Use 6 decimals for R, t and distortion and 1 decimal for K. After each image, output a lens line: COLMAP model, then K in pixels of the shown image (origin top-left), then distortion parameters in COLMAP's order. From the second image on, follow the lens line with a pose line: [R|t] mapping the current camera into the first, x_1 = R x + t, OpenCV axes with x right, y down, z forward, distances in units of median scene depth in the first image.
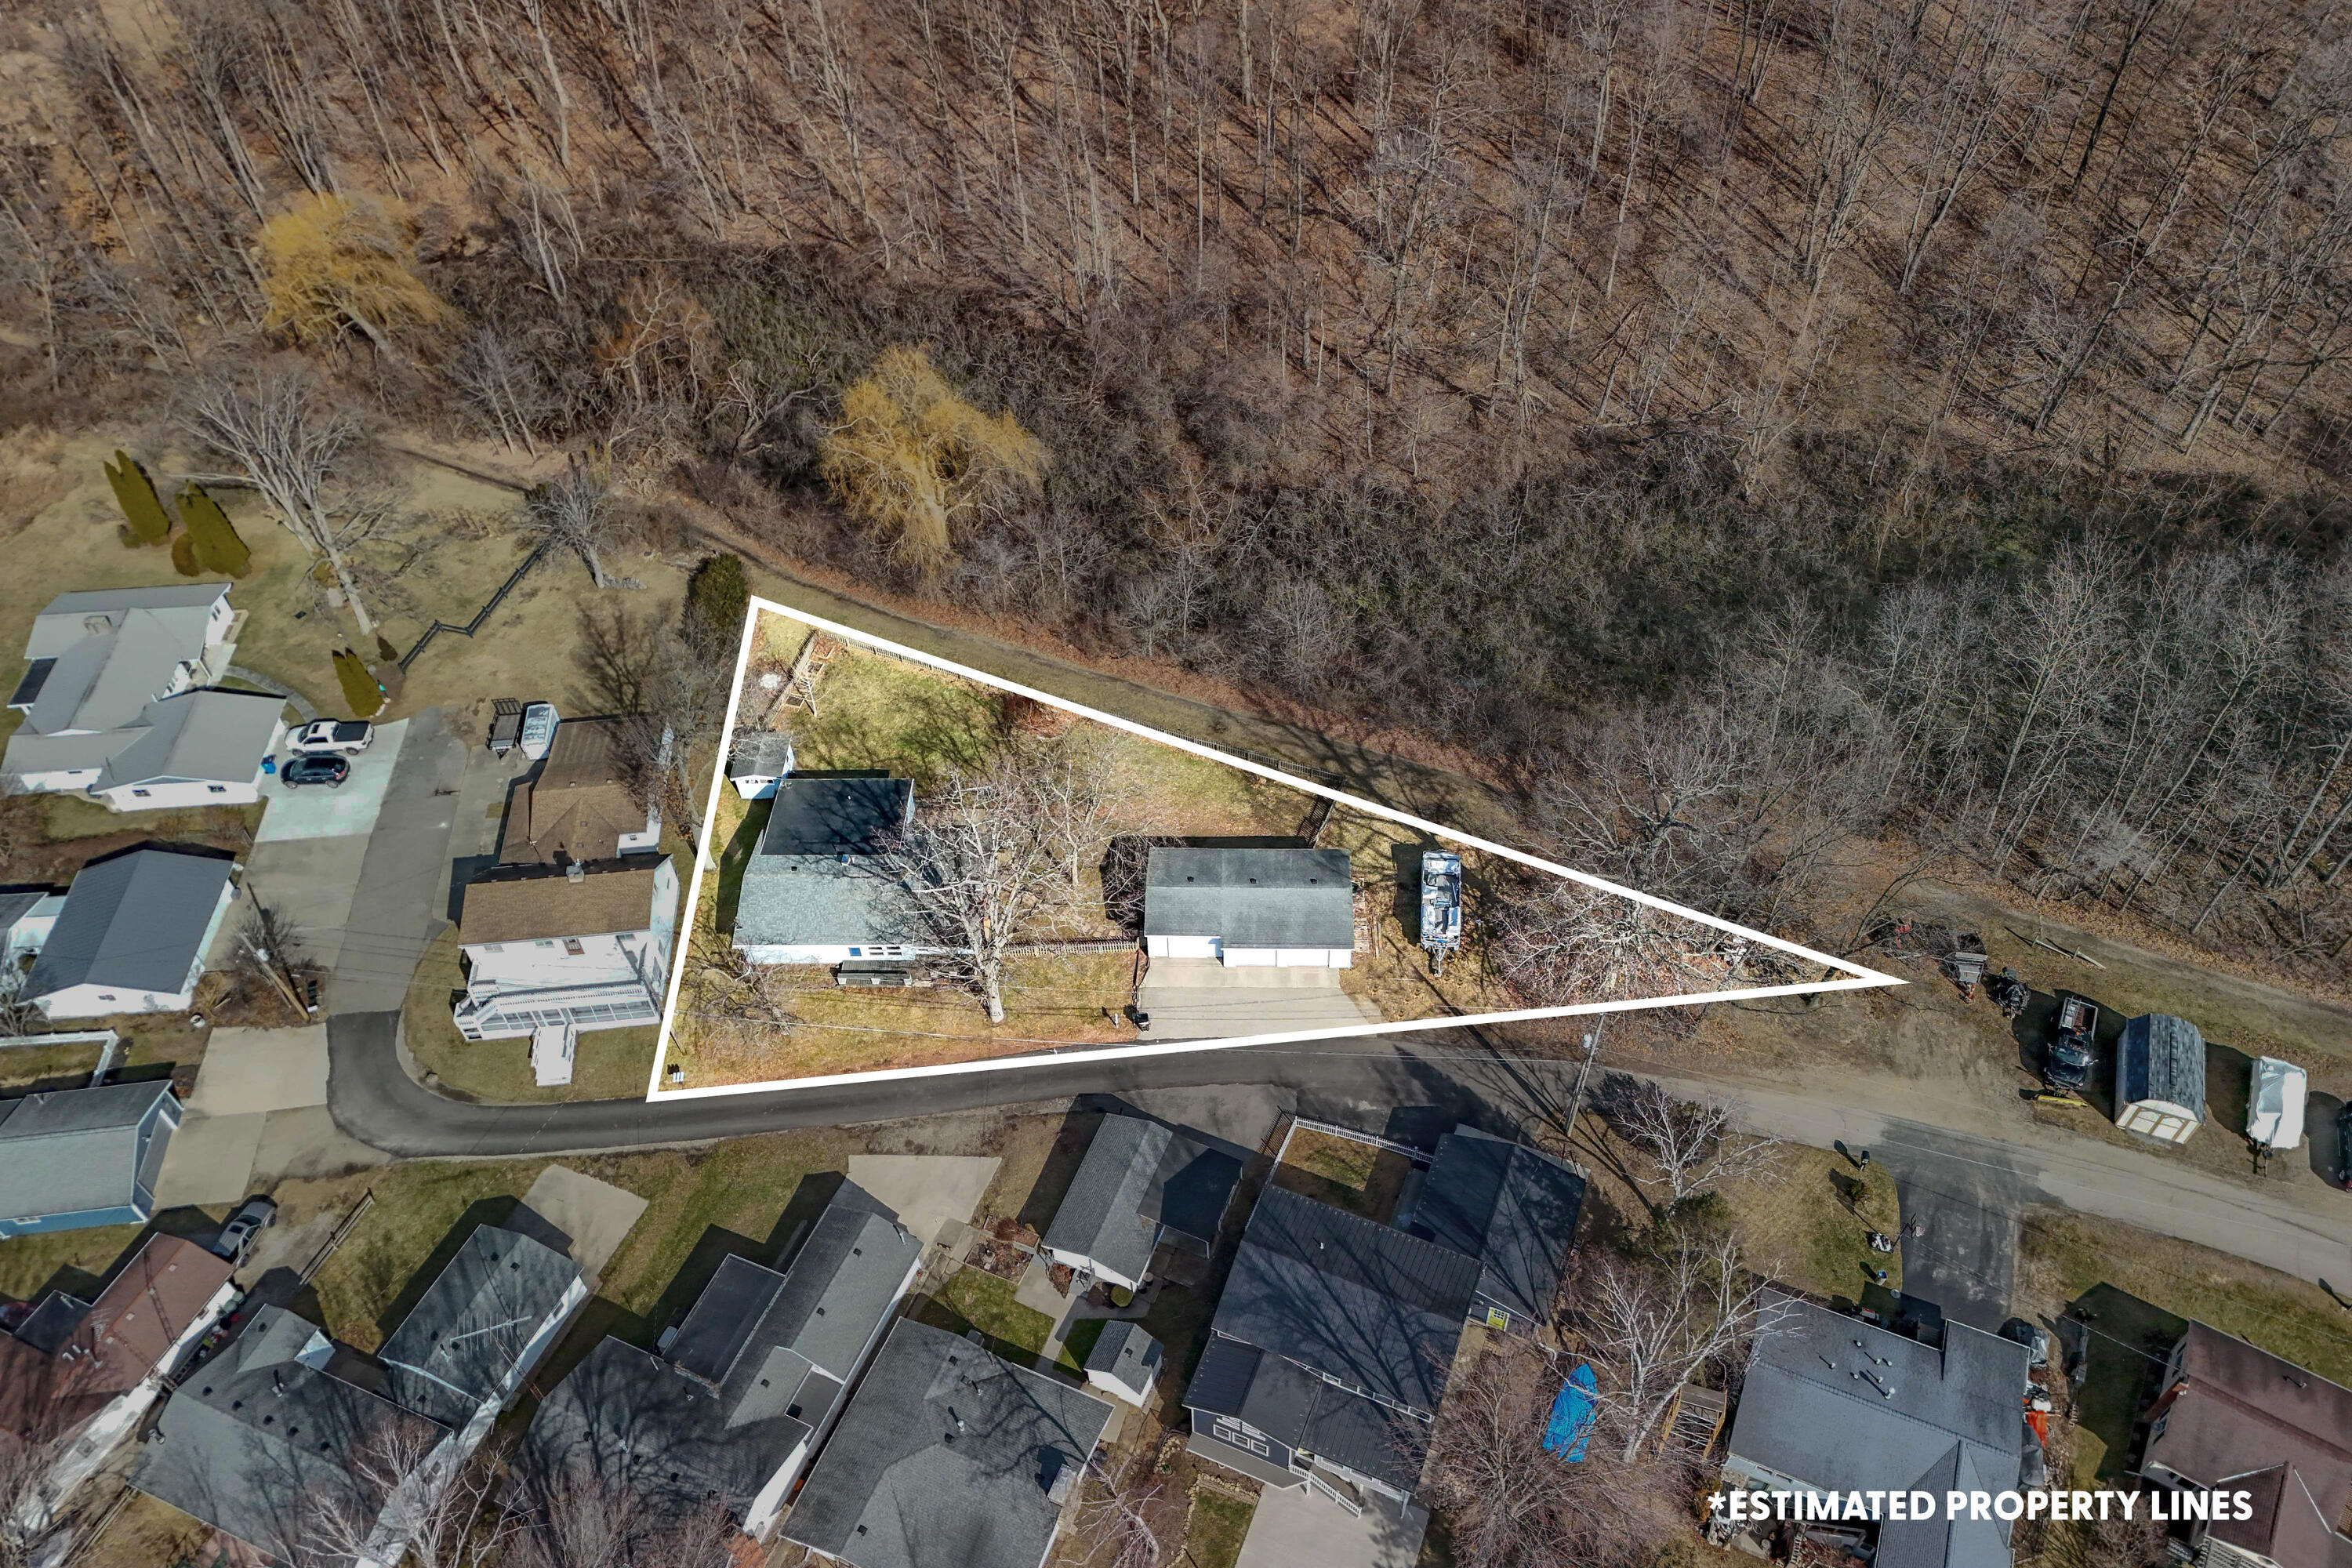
lens RADIAL K [[1715.1, 0, 1173.9], [0, 1715.1, 781.5], [0, 0, 1]] dist [0.065898, -0.049935]
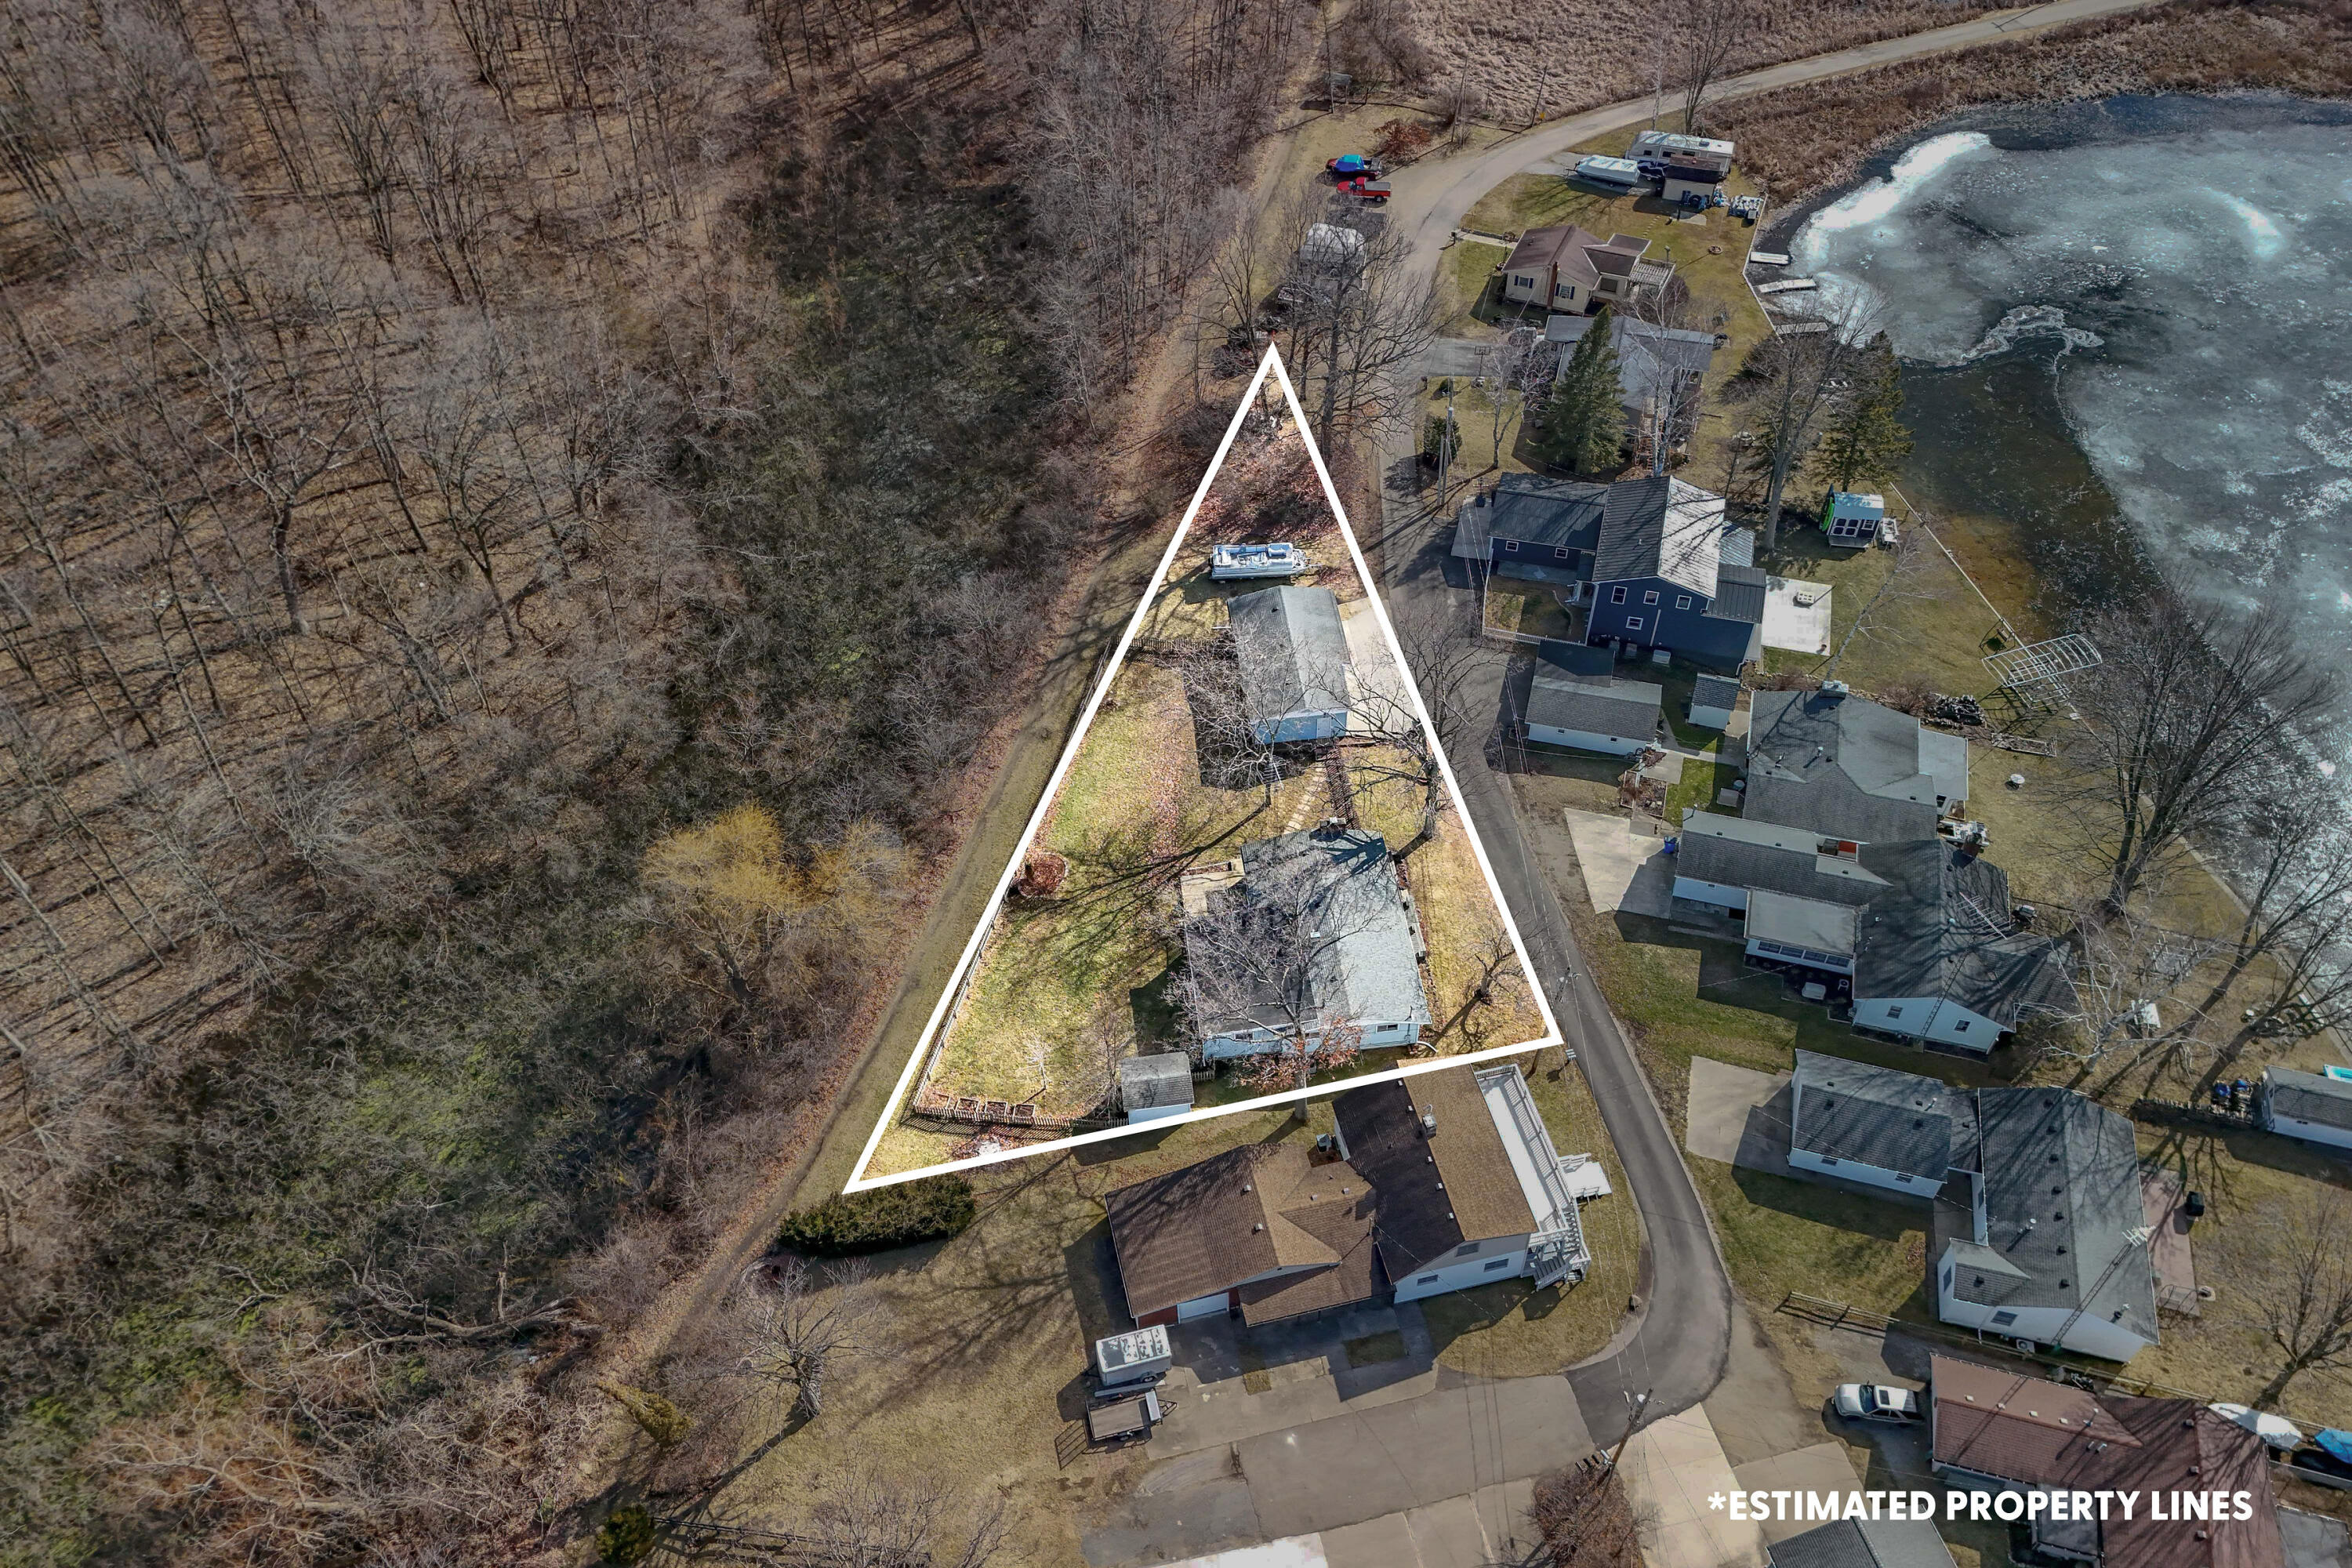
lens RADIAL K [[1715.1, 0, 1164.3], [0, 1715.1, 769.8], [0, 0, 1]] dist [0.065898, -0.049935]
pose [[-0.128177, -0.708833, 0.693632, -0.813891], [0.757868, 0.381116, 0.529516, -0.588492], [-0.639693, 0.593553, 0.488352, 0.545790]]
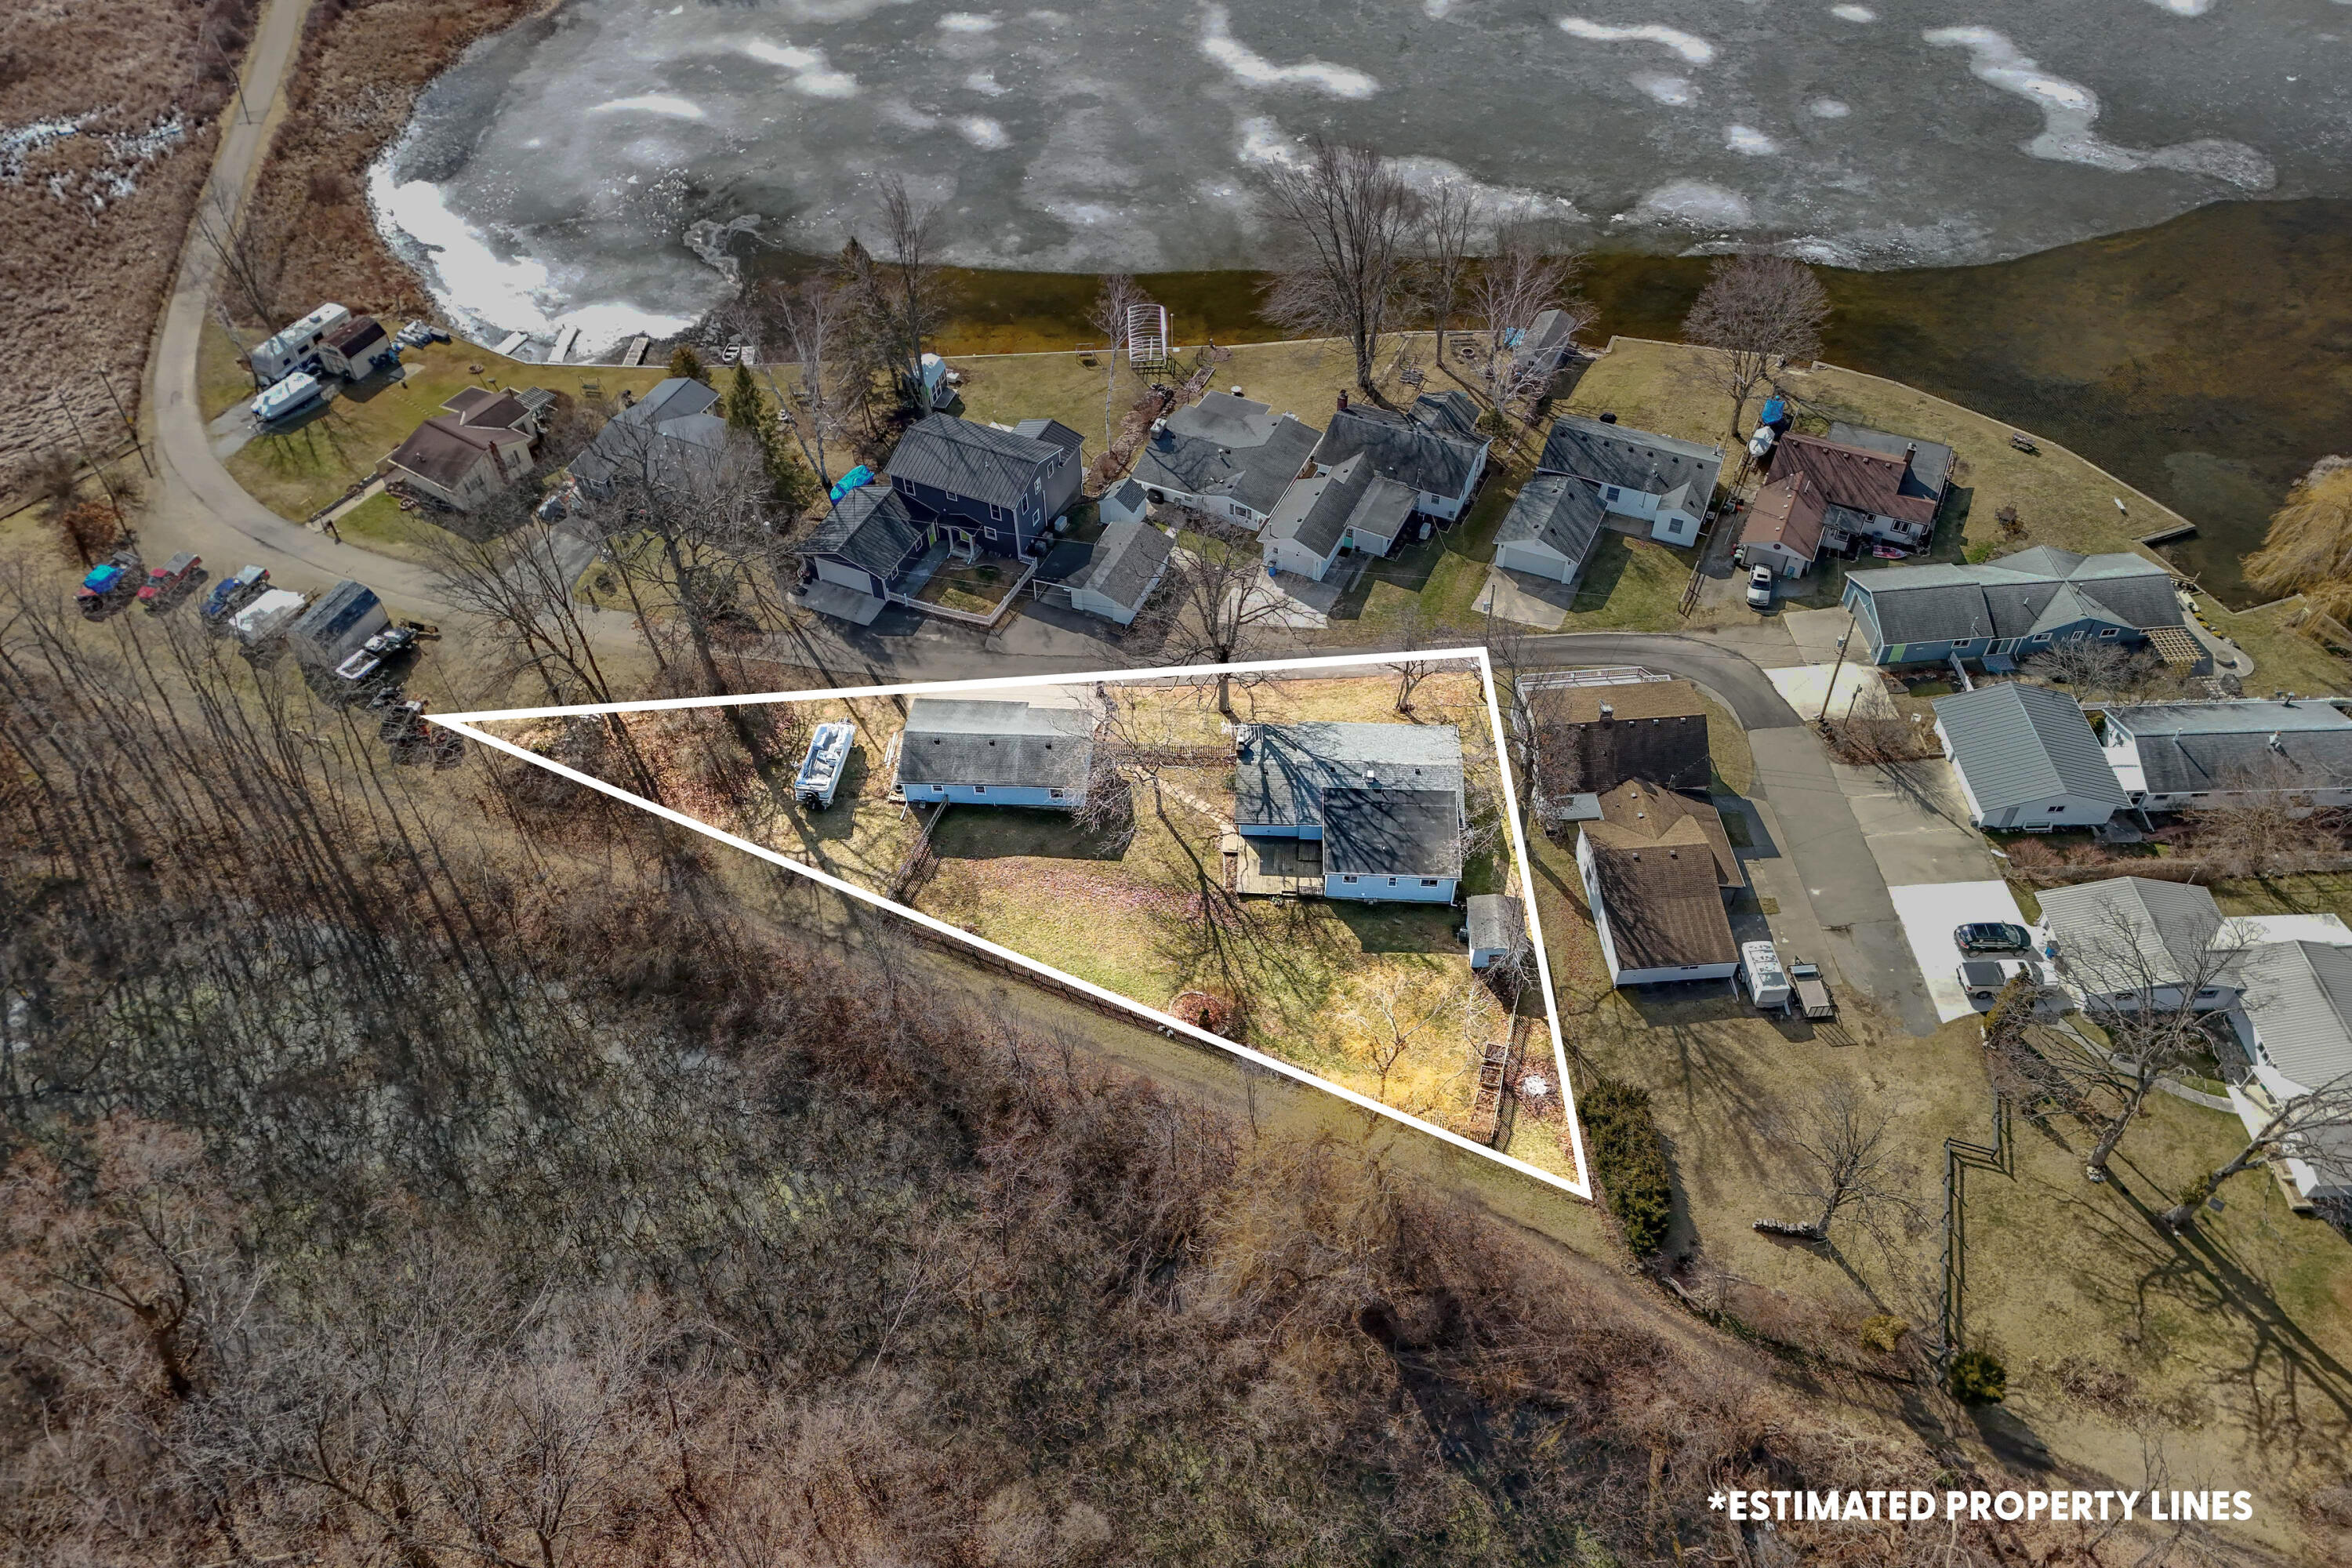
lens RADIAL K [[1715.1, 0, 1170.9], [0, 1715.1, 799.9], [0, 0, 1]] dist [0.065898, -0.049935]
pose [[-0.998367, 0.010271, 0.056200, -0.132638], [0.054854, -0.102590, 0.993210, -1.046531], [0.015966, 0.994671, 0.101860, 0.939530]]
